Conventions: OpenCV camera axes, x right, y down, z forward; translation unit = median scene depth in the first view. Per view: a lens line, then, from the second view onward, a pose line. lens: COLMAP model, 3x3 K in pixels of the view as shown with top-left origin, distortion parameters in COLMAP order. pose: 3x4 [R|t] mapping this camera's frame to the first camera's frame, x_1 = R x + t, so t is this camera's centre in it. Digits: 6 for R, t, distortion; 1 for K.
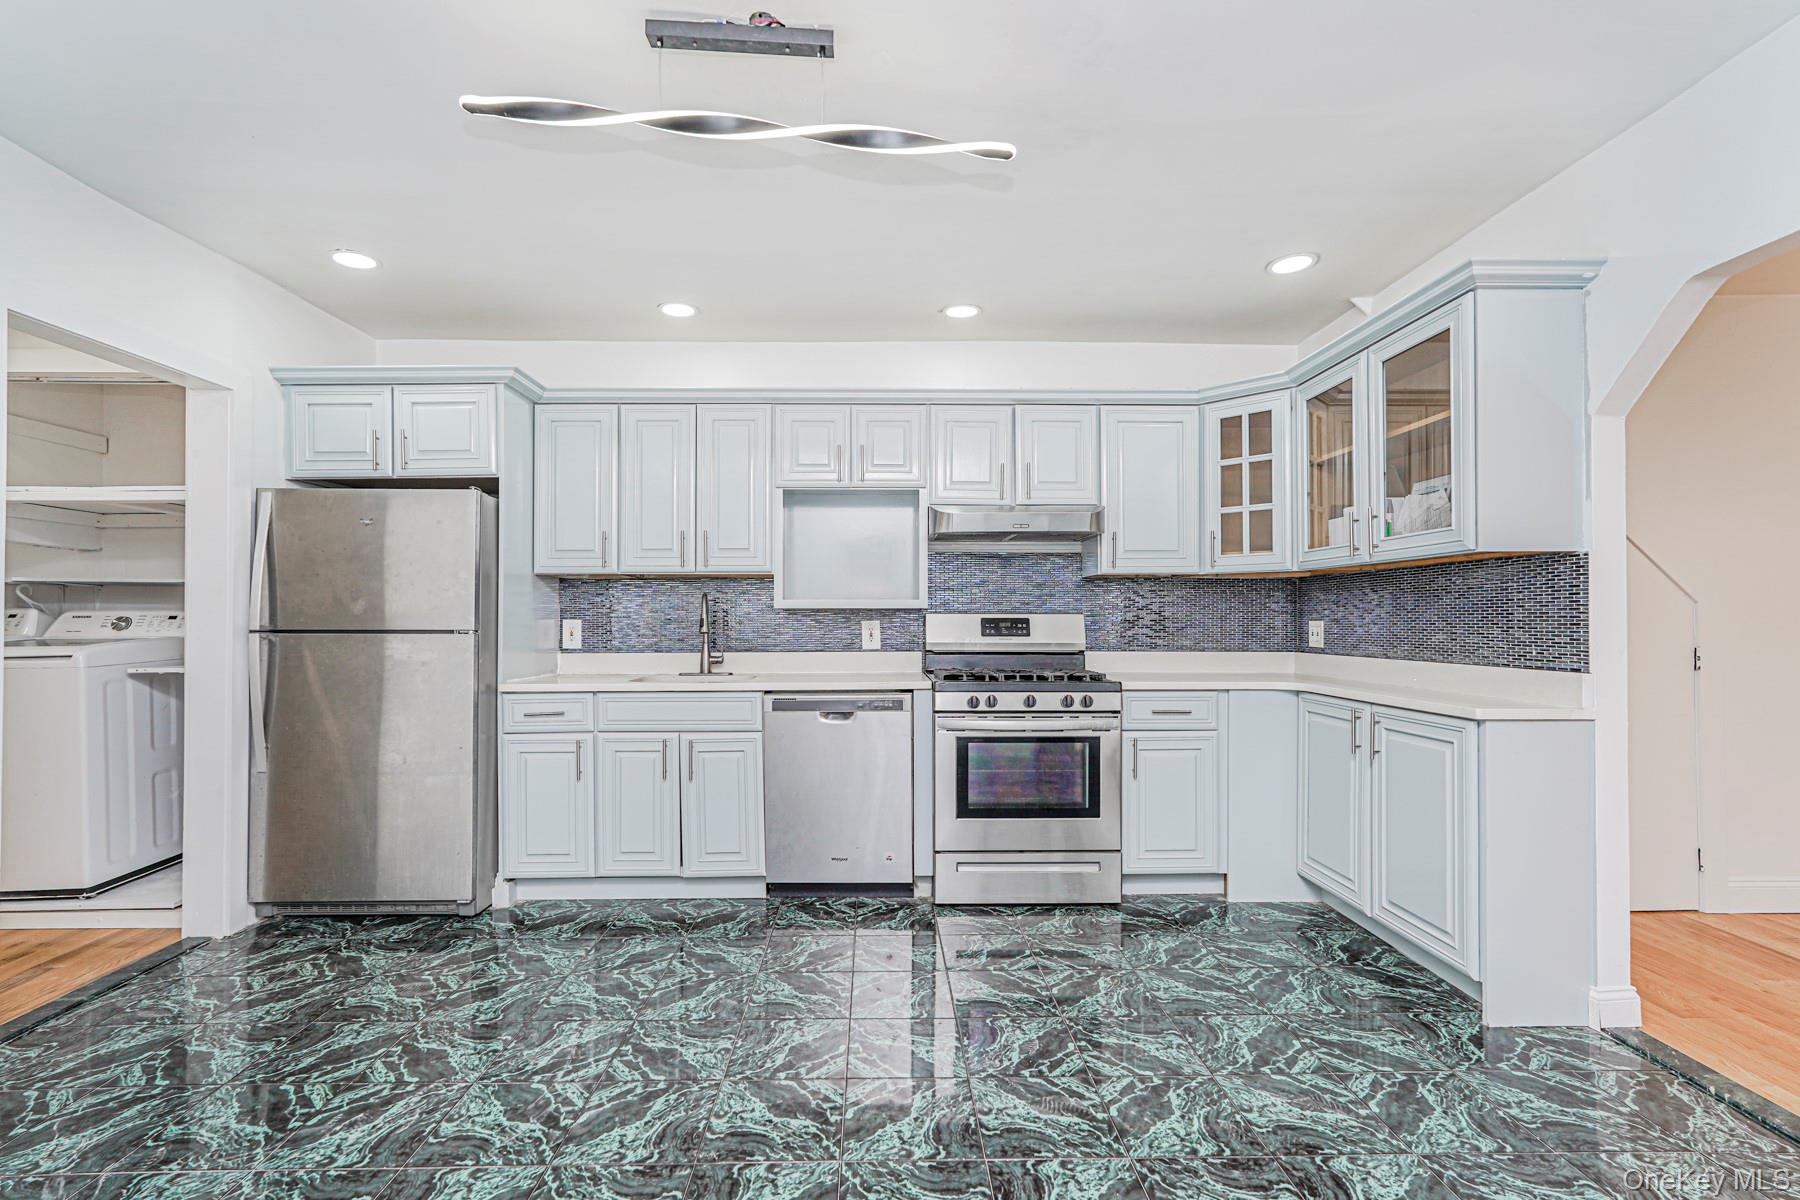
lens RADIAL K [[795.0, 0, 902.1], [0, 795.0, 617.9], [0, 0, 1]] dist [-0.027962, 0.018841]
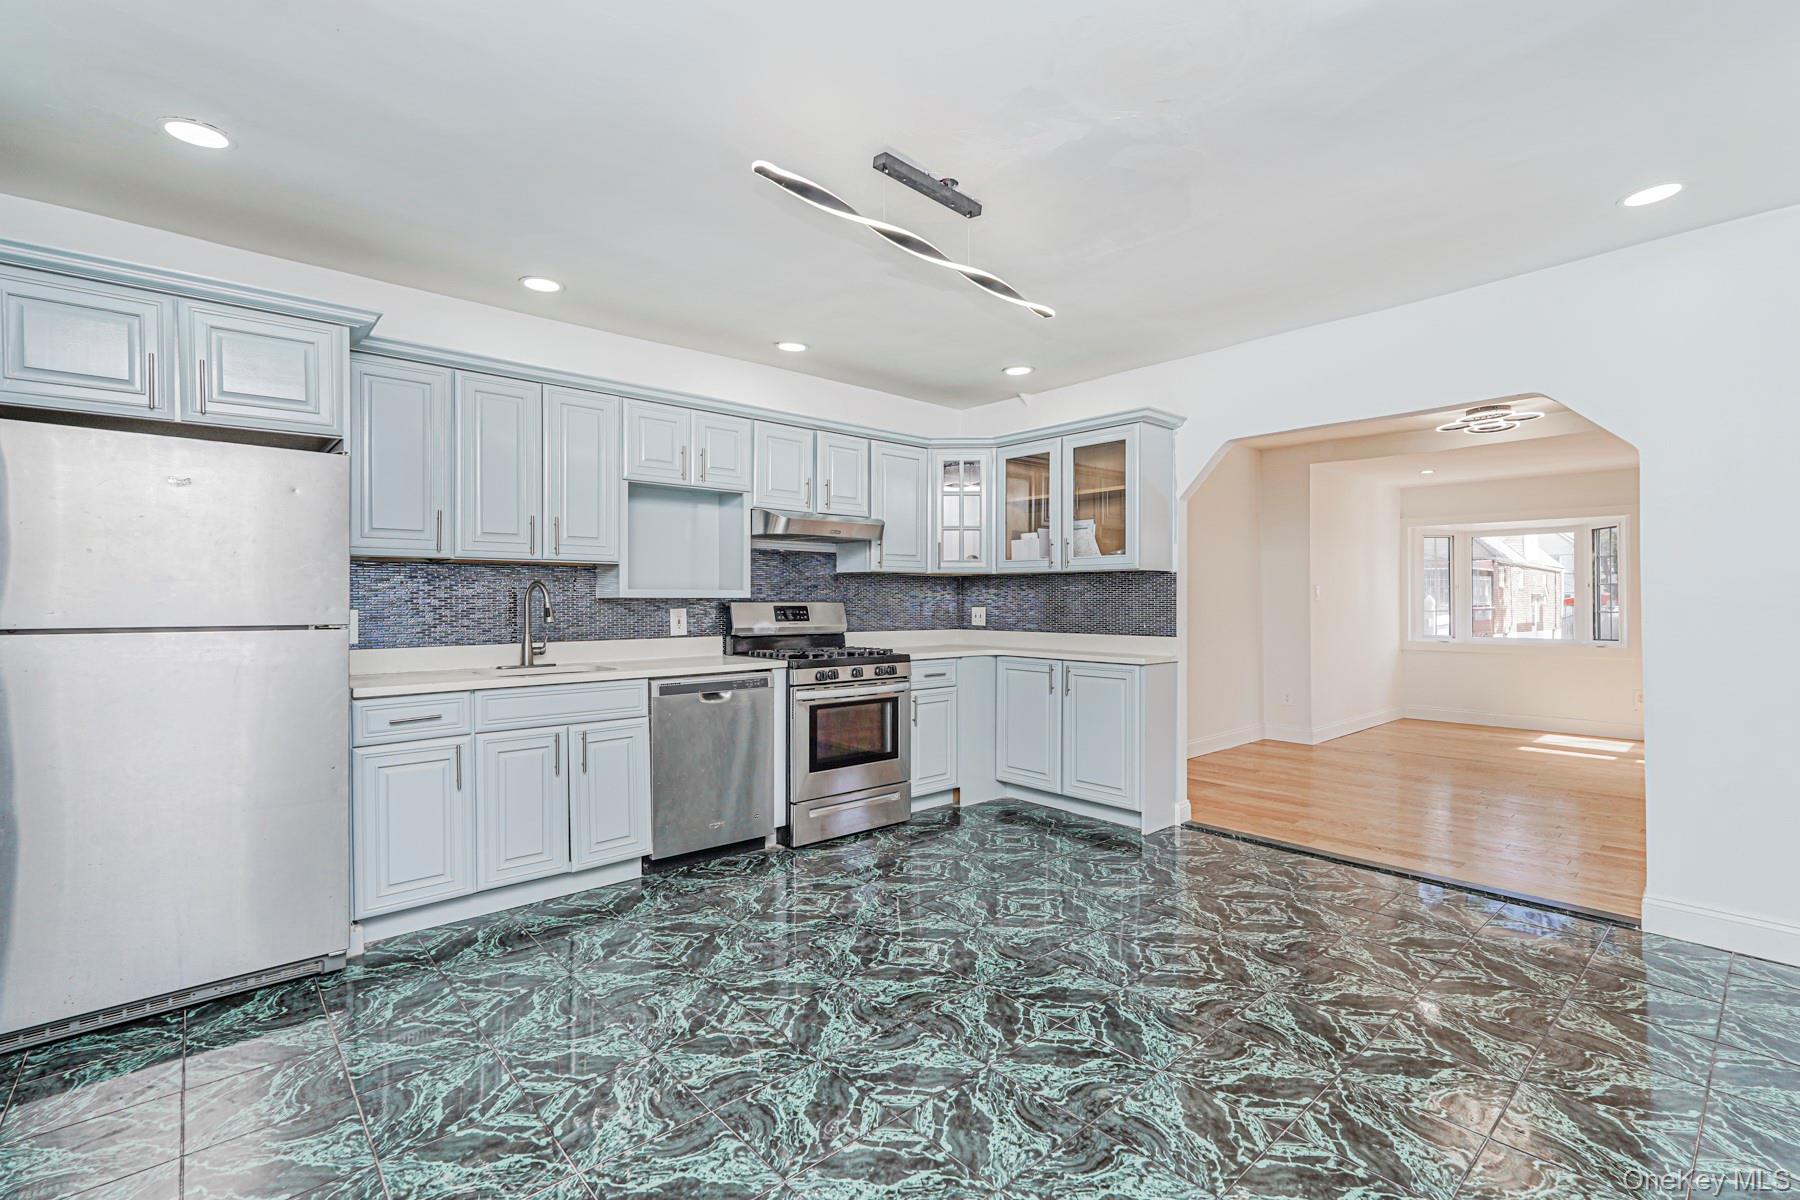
lens RADIAL K [[808.1, 0, 905.3], [0, 808.1, 593.2], [0, 0, 1]] dist [0.021279, -0.019599]
pose [[0.758446, 0.007312, 0.651695, -0.545086], [-0.001063, 0.999950, -0.009982, -0.007529], [-0.651735, 0.006877, 0.758416, -0.023416]]
